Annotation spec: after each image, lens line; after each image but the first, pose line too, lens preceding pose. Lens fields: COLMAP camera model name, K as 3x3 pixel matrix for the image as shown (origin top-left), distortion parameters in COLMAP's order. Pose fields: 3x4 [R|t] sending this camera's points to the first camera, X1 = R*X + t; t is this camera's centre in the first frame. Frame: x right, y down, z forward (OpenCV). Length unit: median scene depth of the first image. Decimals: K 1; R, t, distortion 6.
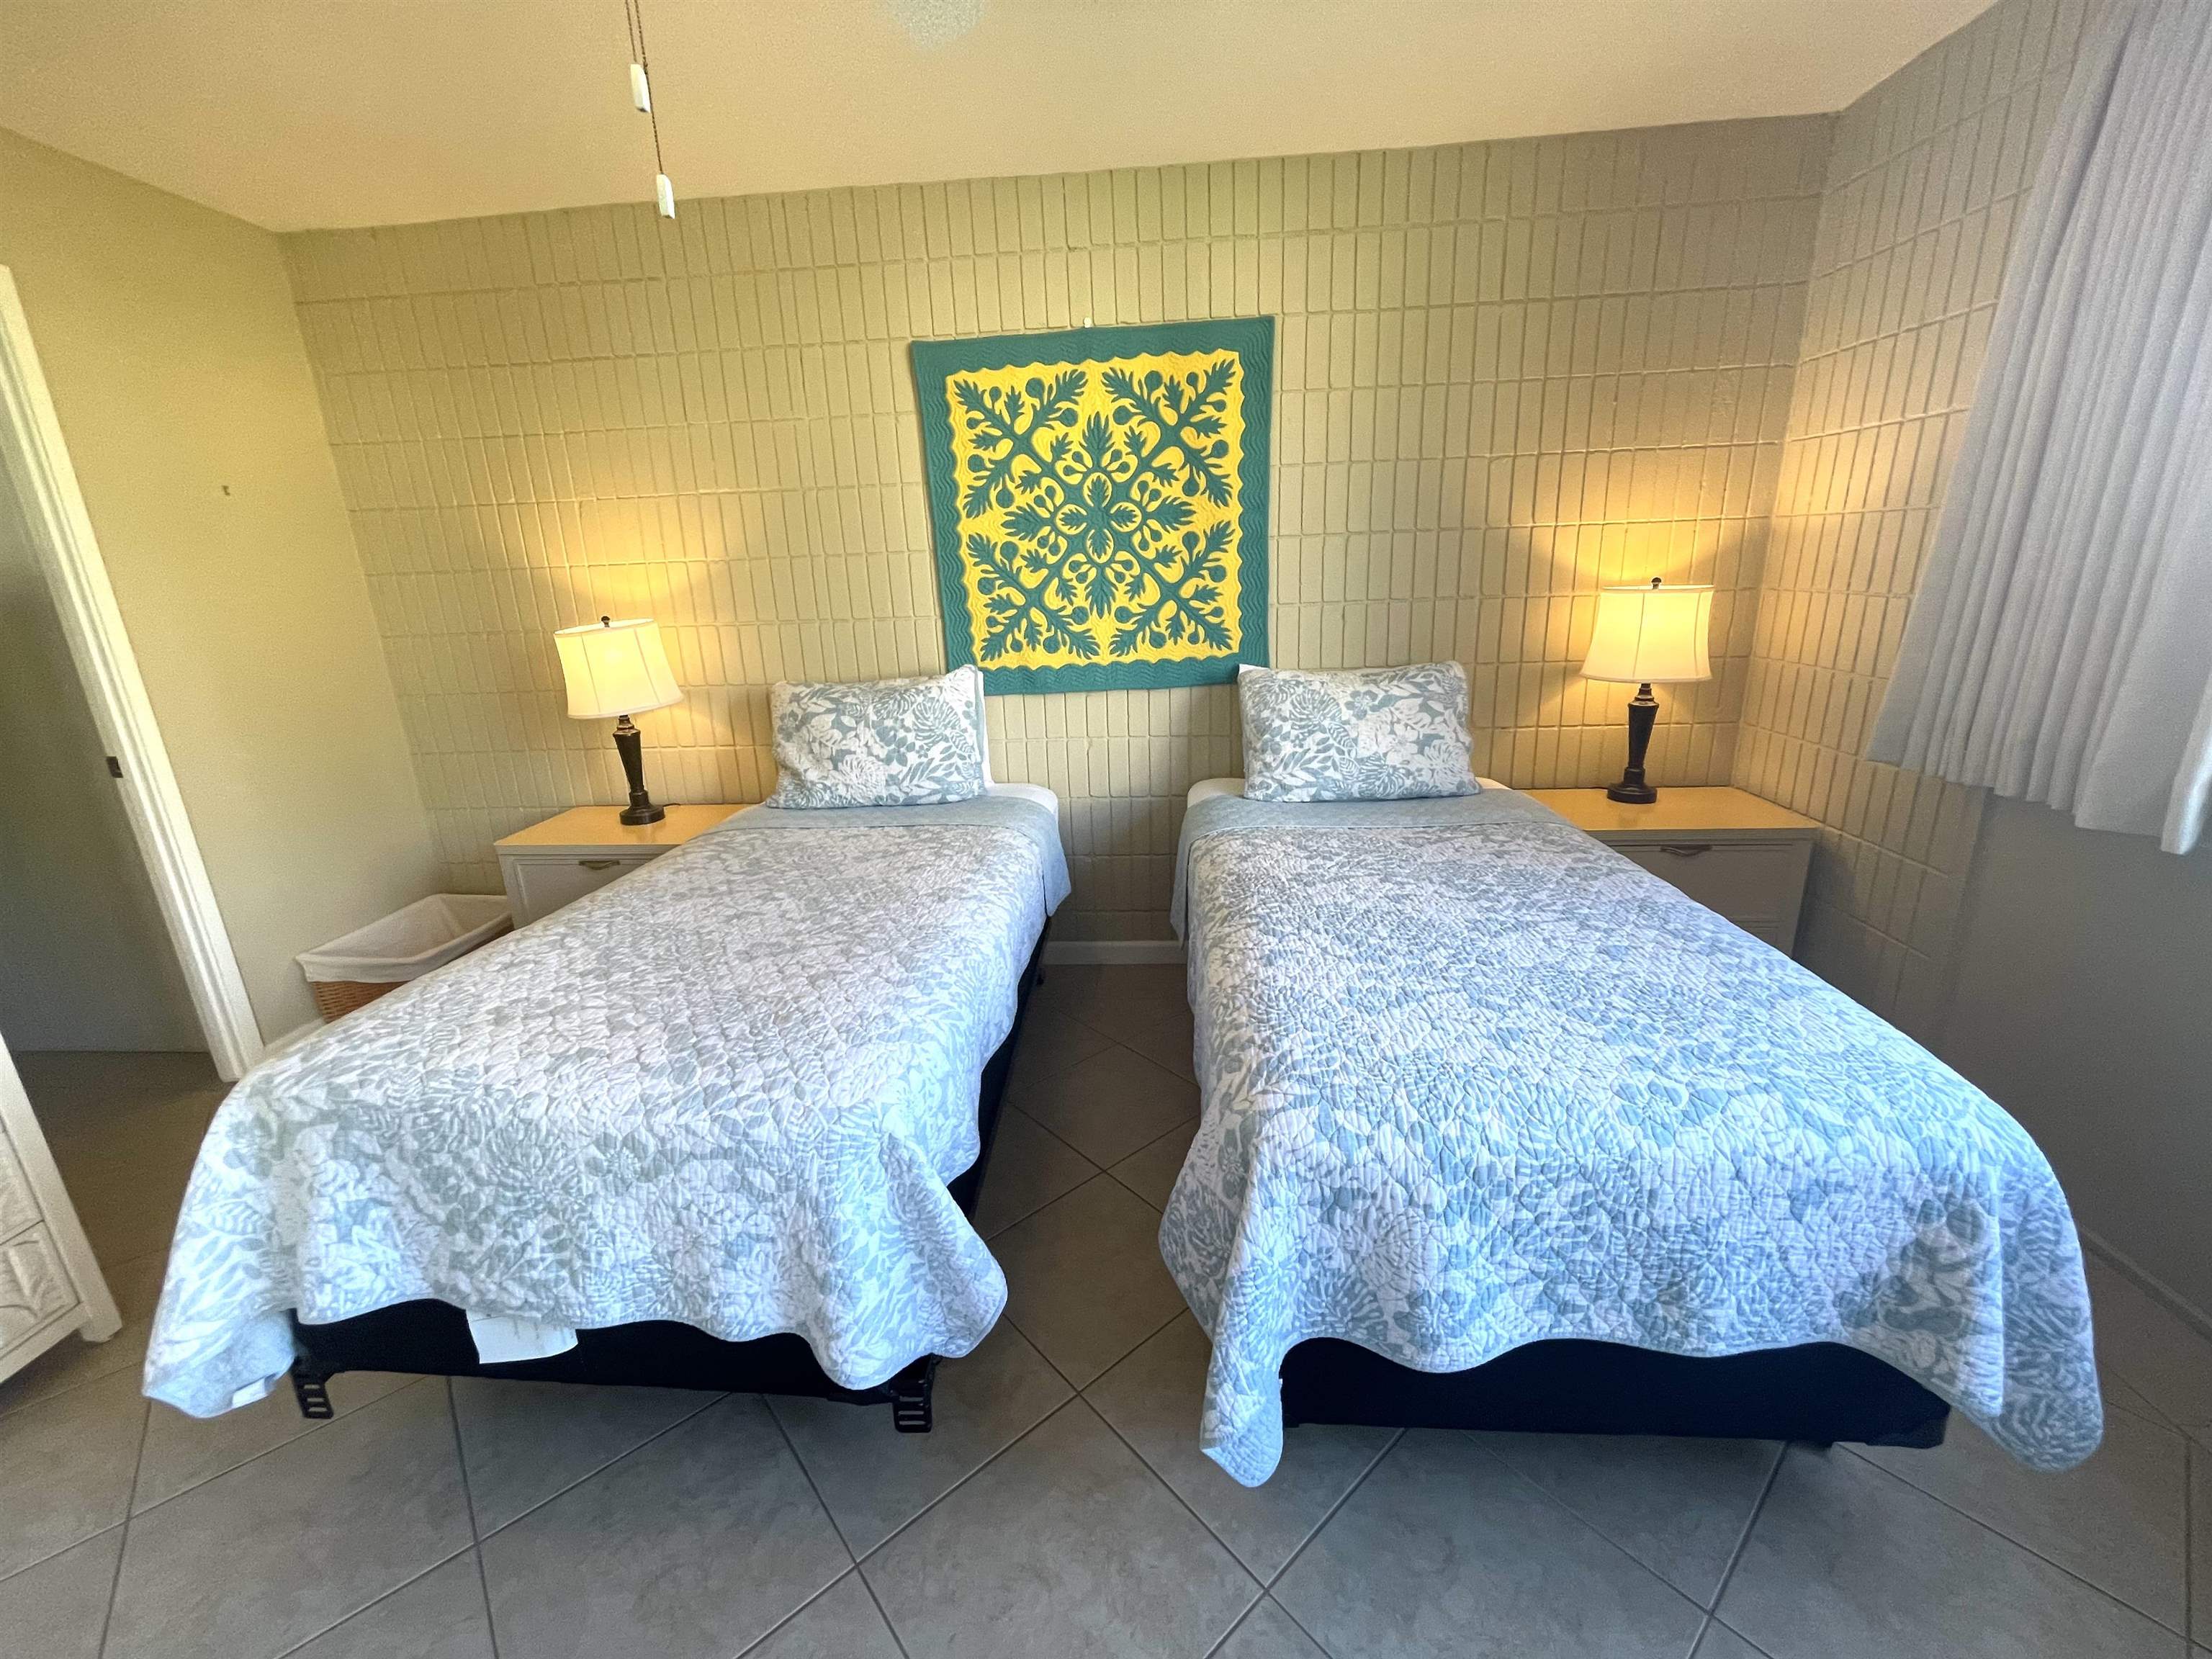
lens RADIAL K [[887.8, 0, 1104.3], [0, 887.8, 822.5], [0, 0, 1]] dist [-0.000067, -0.000714]
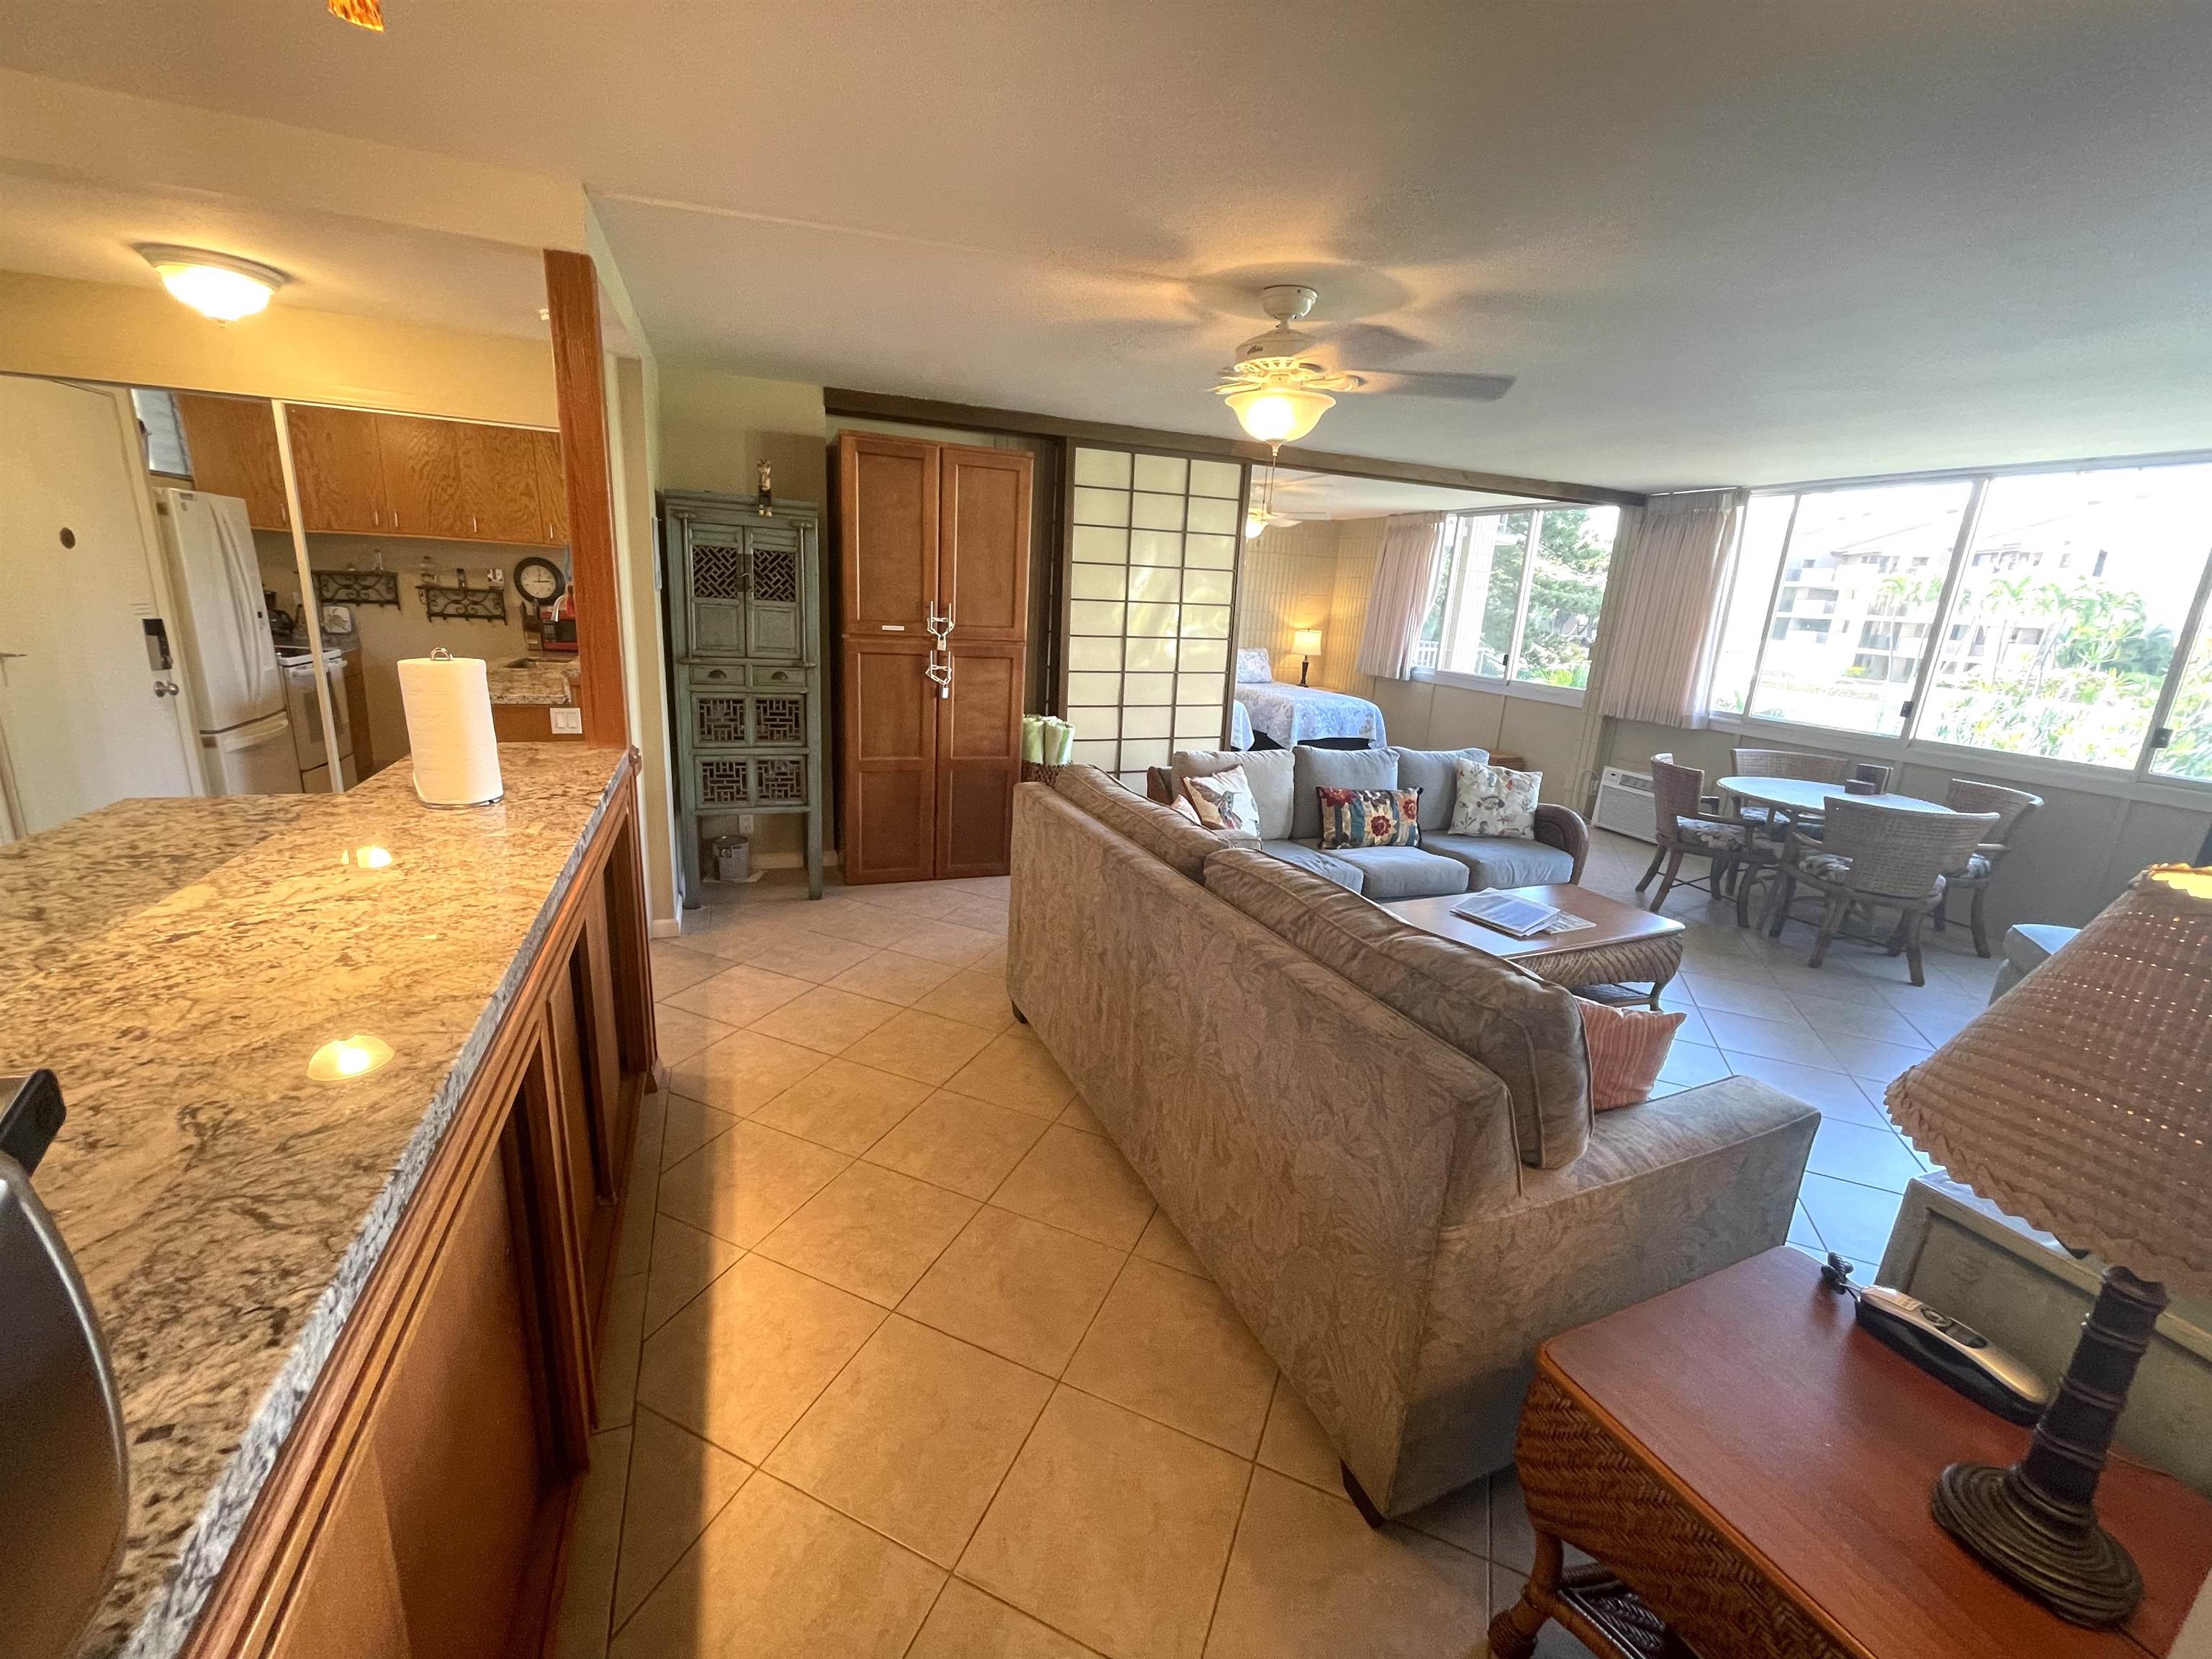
lens RADIAL K [[887.8, 0, 1096.7], [0, 887.8, 822.6], [0, 0, 1]] dist [-0.000067, -0.000714]
pose [[0.896777, -0.027068, 0.441655, -1.854730], [0.034008, 0.999391, -0.007803, 0.544089], [-0.441175, 0.022017, 0.897151, -1.951653]]
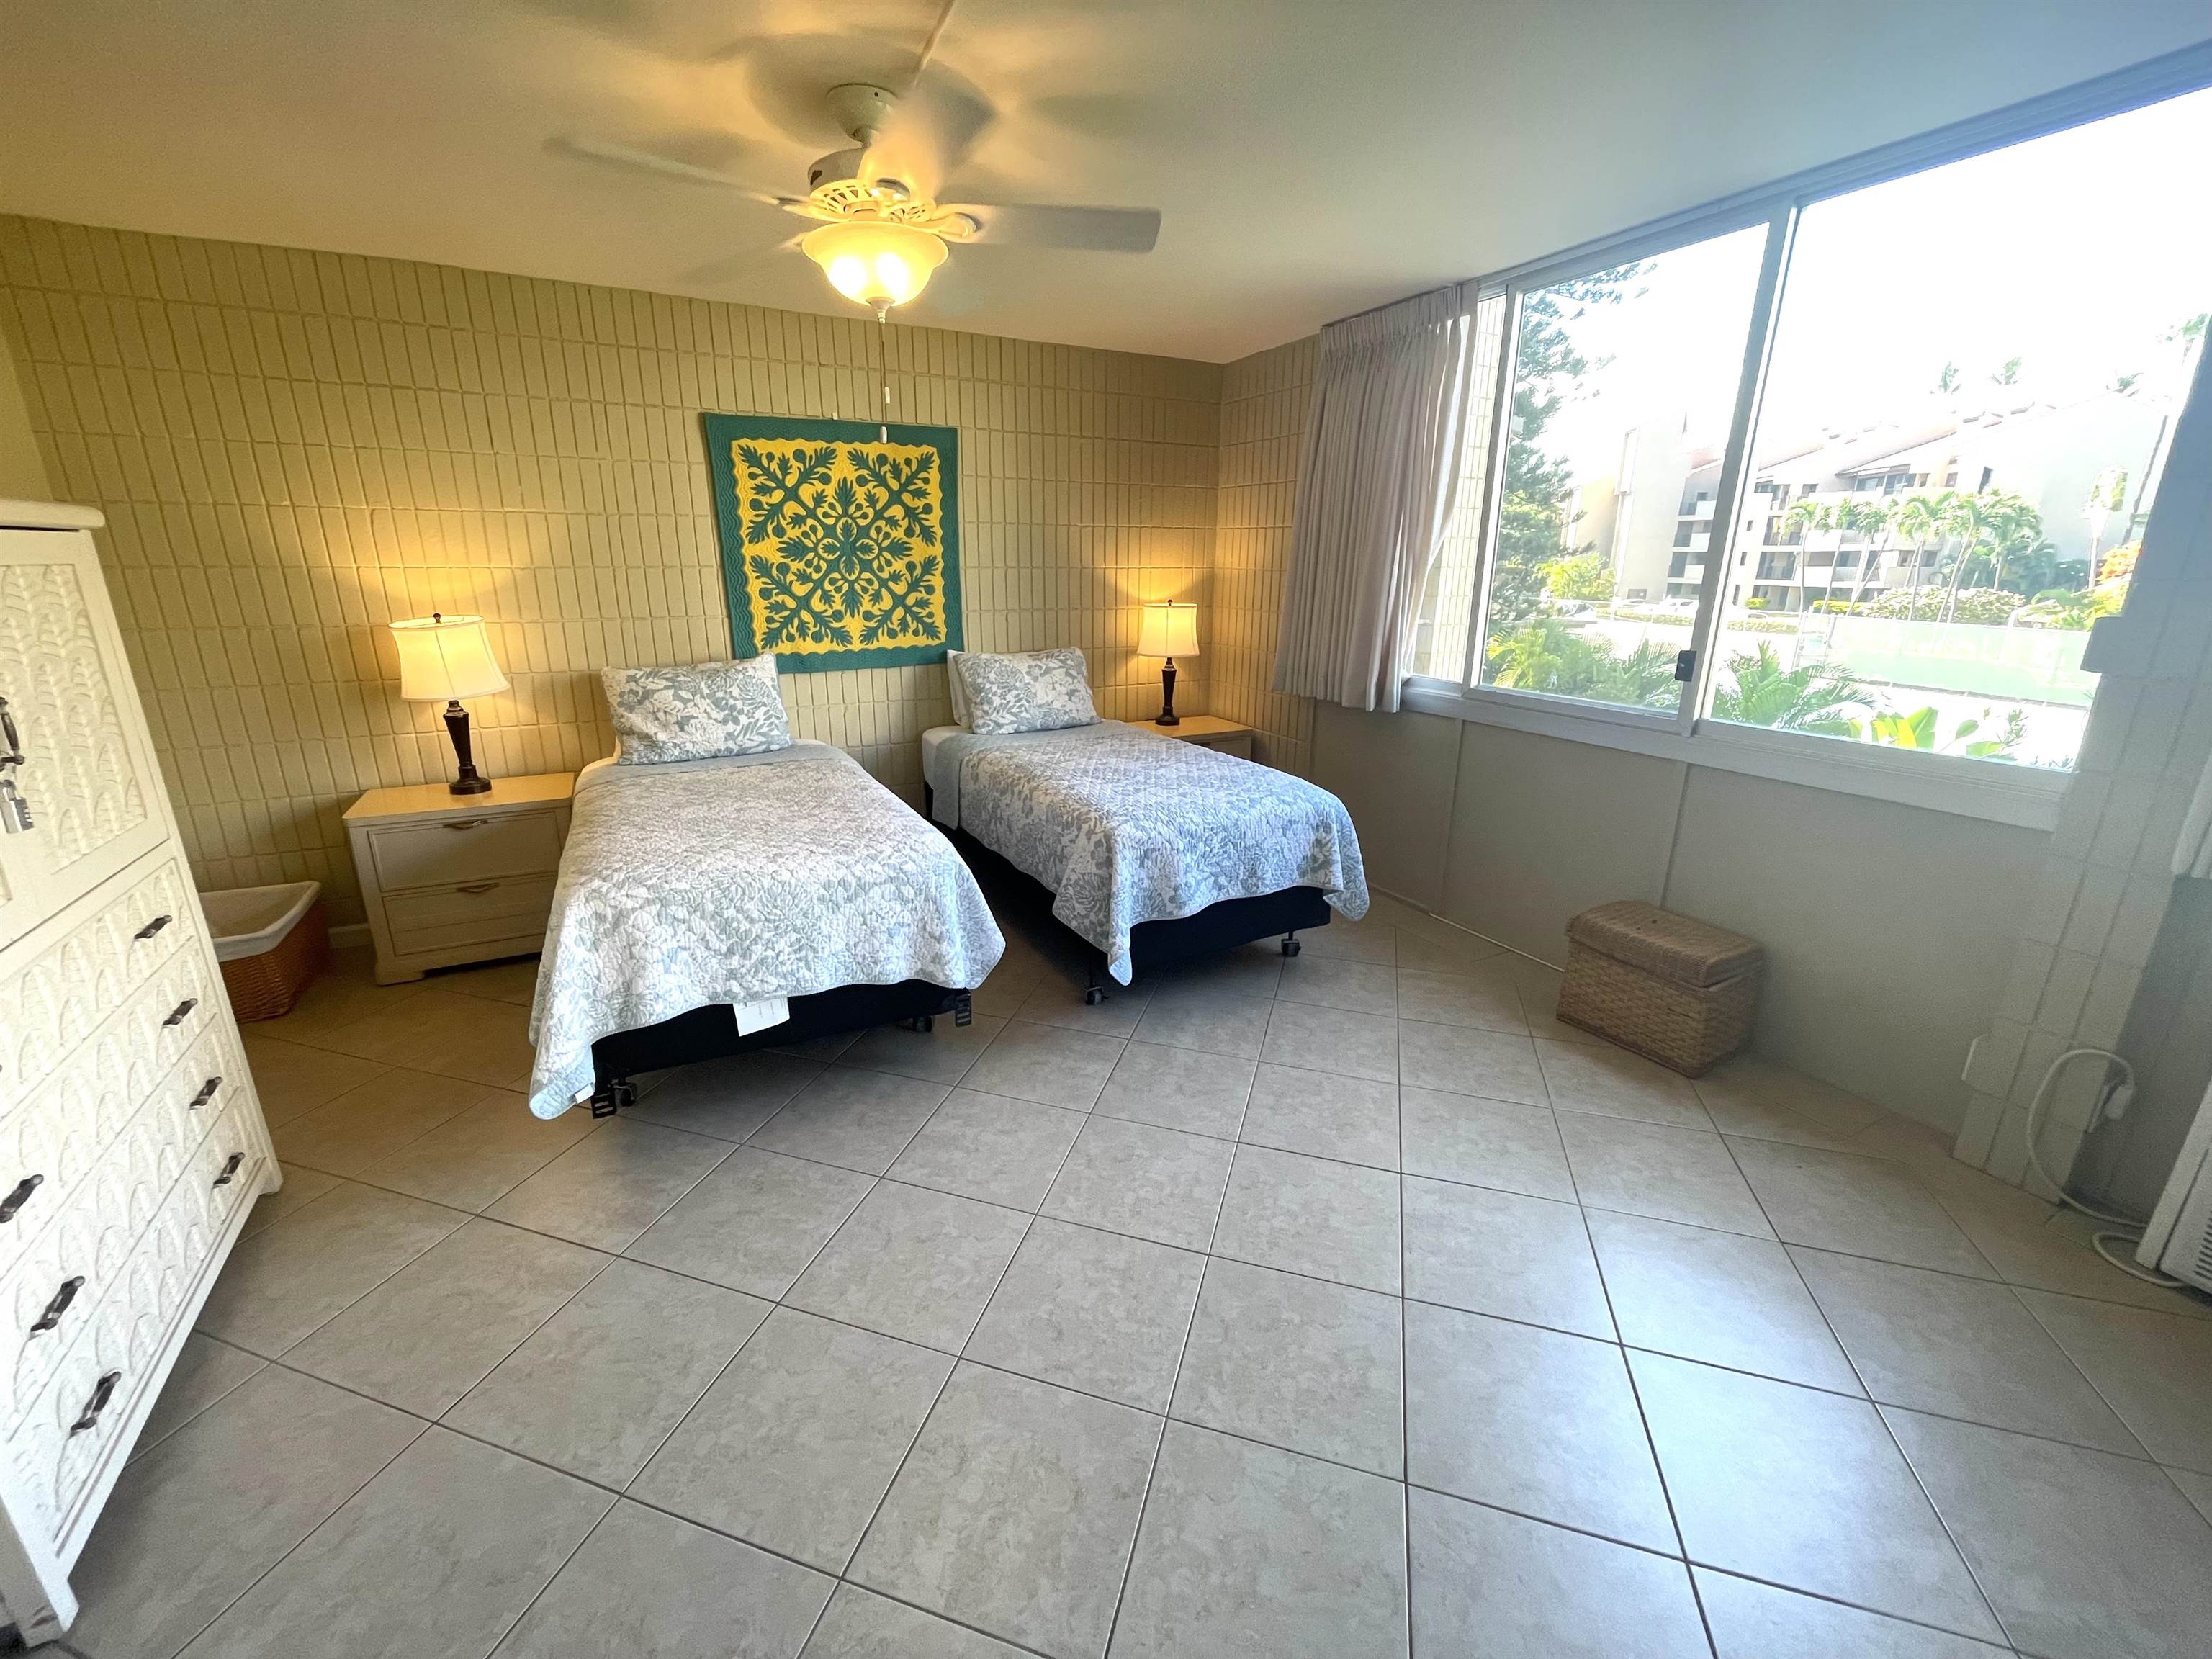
lens RADIAL K [[887.8, 0, 1101.2], [0, 887.8, 822.6], [0, 0, 1]] dist [-0.000067, -0.000714]
pose [[0.846764, -0.110188, 0.520432, -0.475804], [0.110172, 0.993427, 0.031078, 0.102764], [-0.520435, 0.031021, 0.853338, -0.446757]]
